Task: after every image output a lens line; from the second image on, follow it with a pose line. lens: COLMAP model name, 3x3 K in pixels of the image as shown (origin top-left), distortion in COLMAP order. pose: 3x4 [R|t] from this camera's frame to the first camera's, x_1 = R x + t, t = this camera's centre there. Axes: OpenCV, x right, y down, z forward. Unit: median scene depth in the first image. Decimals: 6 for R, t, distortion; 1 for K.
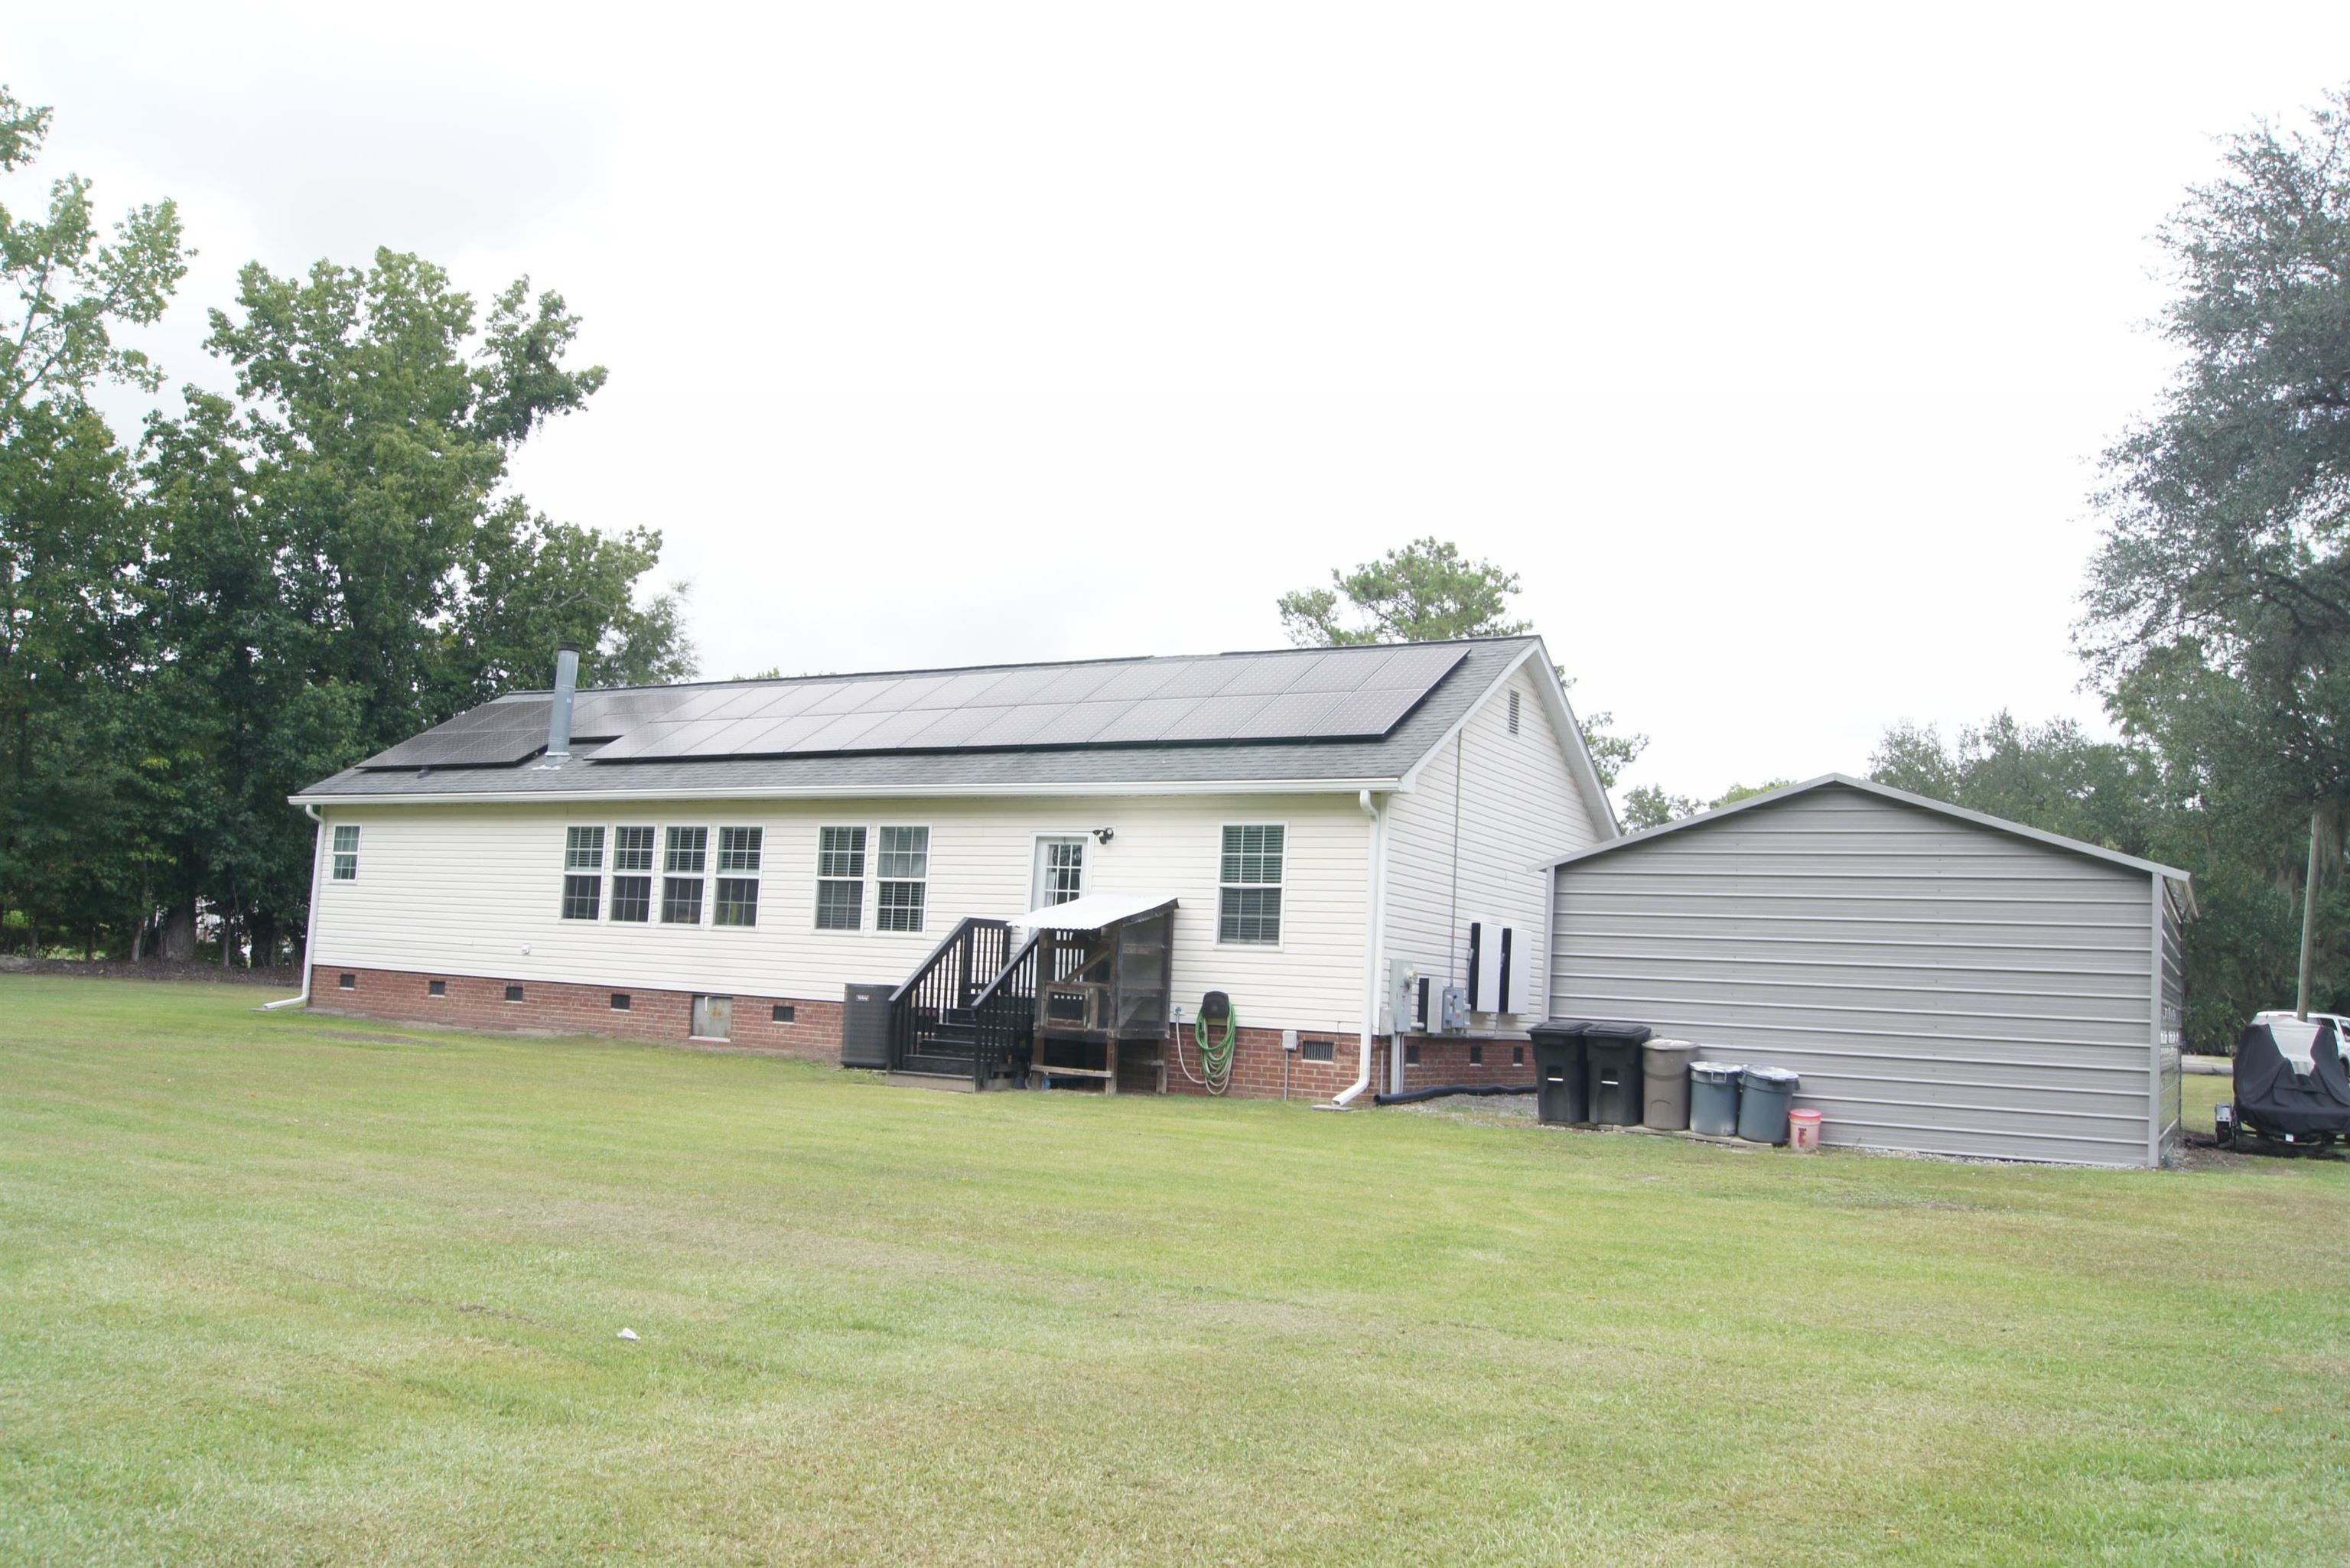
lens RADIAL K [[1842.9, 0, 1177.4], [0, 1842.9, 783.0], [0, 0, 1]] dist [-0.087710, 0.000219]
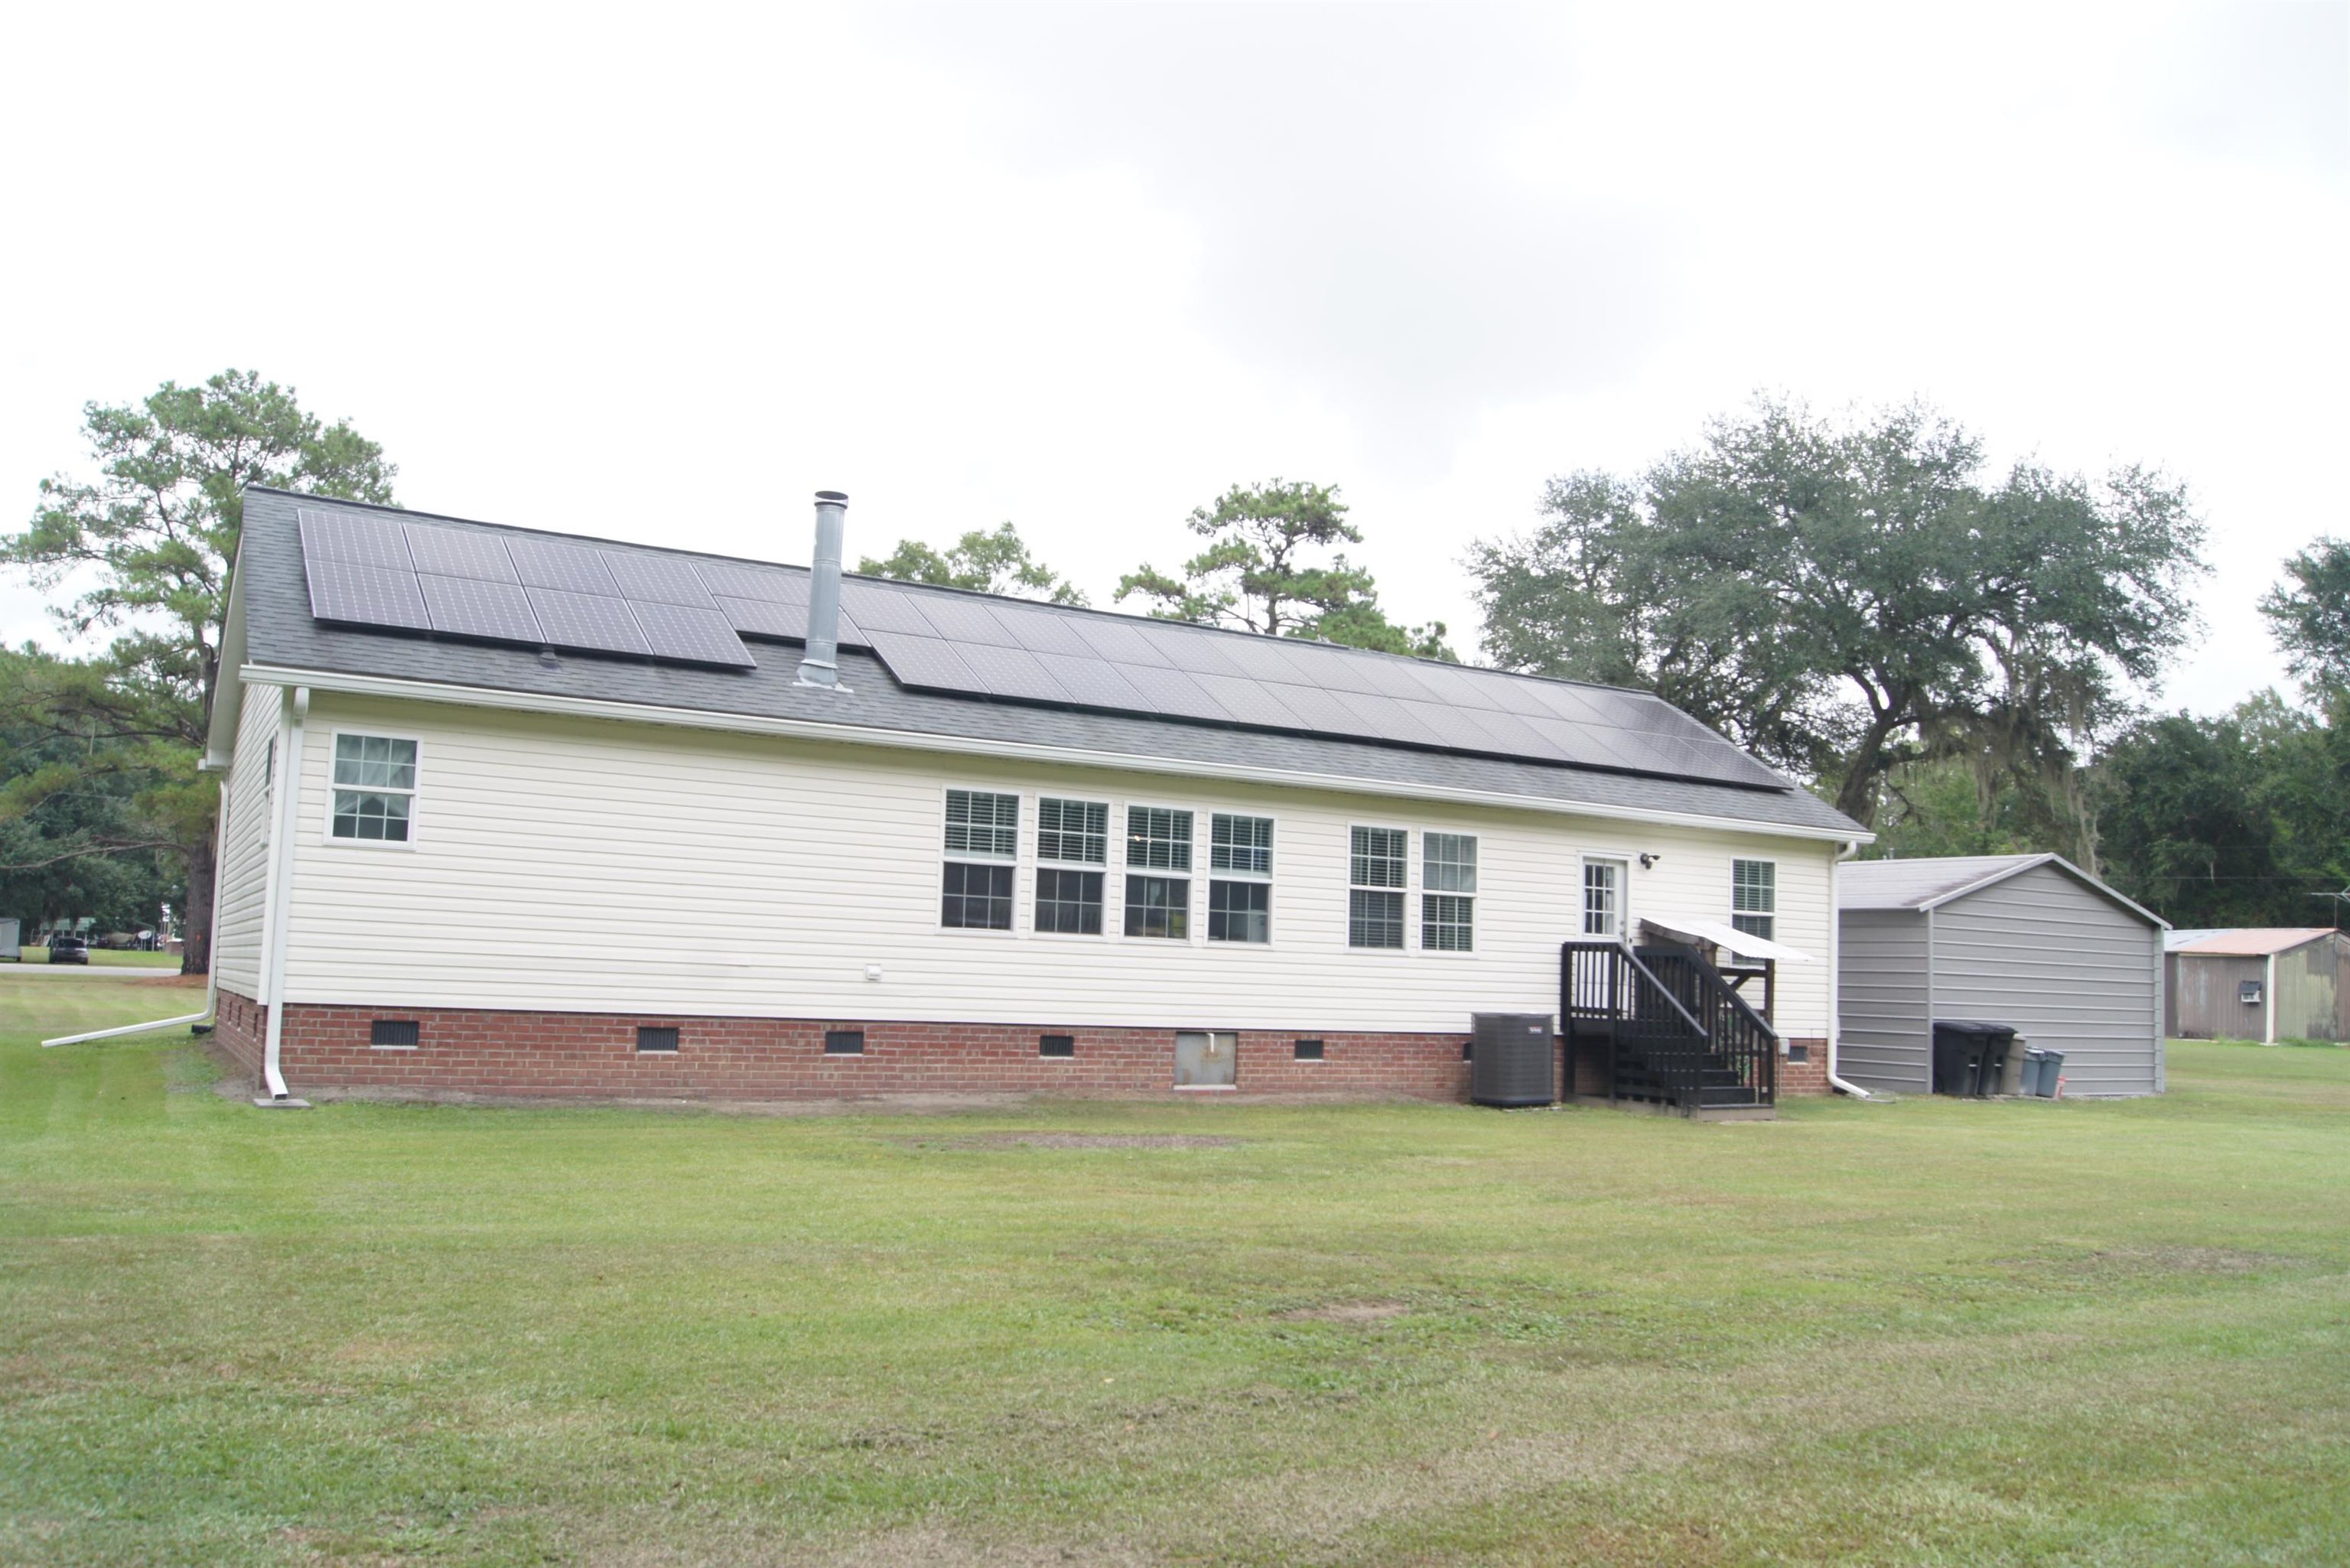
lens RADIAL K [[2078.3, 0, 1175.6], [0, 2078.3, 775.3], [0, 0, 1]] dist [-0.102207, 0.000222]
pose [[0.445216, 0.056820, 0.893618, -1.212896], [-0.109319, 0.993968, -0.008736, 0.020100], [-0.888725, -0.093800, 0.448743, 0.724476]]
